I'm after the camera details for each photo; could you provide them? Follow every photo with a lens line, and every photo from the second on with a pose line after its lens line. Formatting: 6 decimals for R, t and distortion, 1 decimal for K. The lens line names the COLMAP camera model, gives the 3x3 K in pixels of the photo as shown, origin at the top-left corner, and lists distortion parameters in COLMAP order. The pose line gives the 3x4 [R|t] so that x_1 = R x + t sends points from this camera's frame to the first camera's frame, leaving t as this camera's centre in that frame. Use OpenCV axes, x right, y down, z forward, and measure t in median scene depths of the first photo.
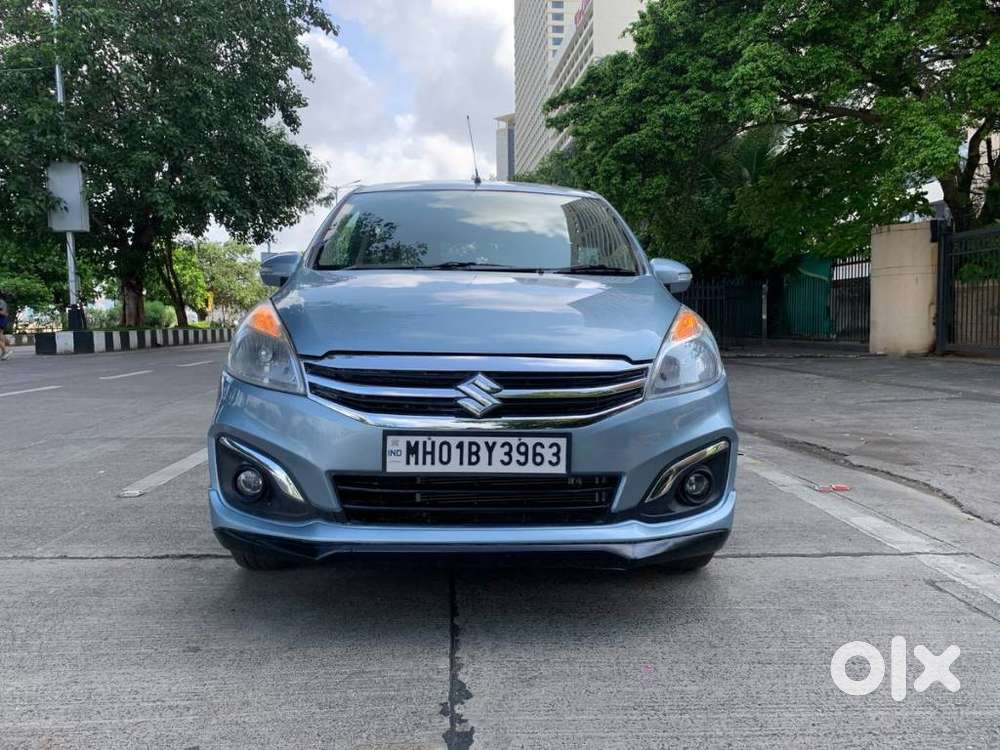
lens RADIAL K [[787.9, 0, 501.2], [0, 787.9, 342.3], [0, 0, 1]] dist [0.015997, -0.005892]
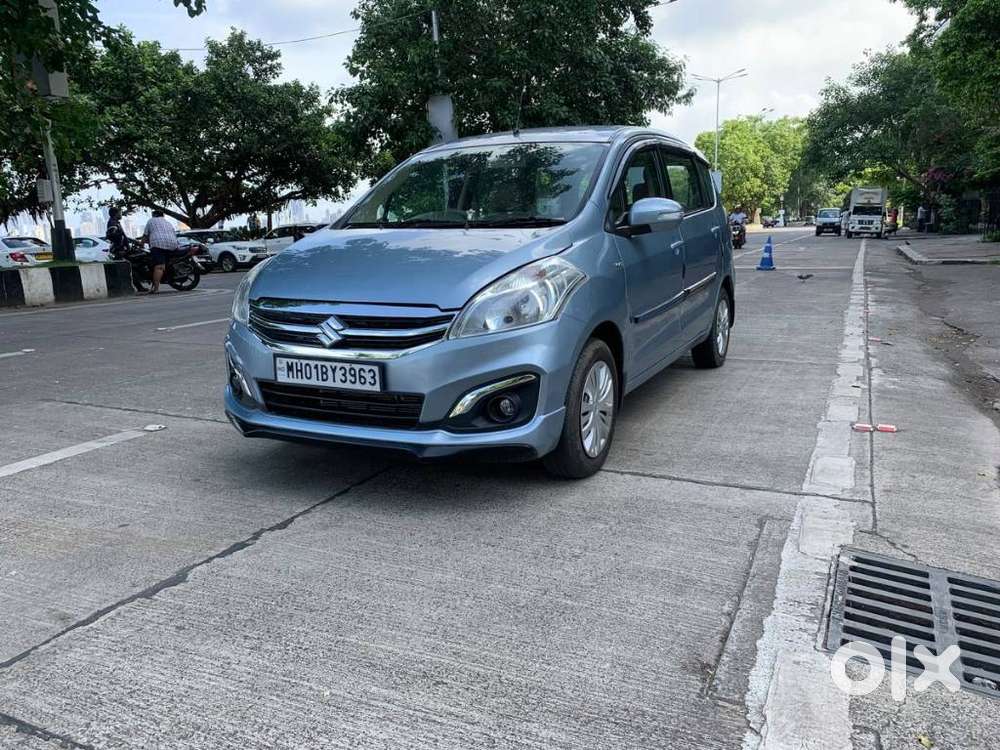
lens RADIAL K [[773.4, 0, 497.0], [0, 773.4, 389.7], [0, 0, 1]] dist [0.009272, 0.001955]
pose [[0.877839, 0.074700, -0.473094, 0.809270], [0.013346, 0.983564, 0.180066, -0.068162], [0.478769, -0.164383, 0.862414, -0.049322]]
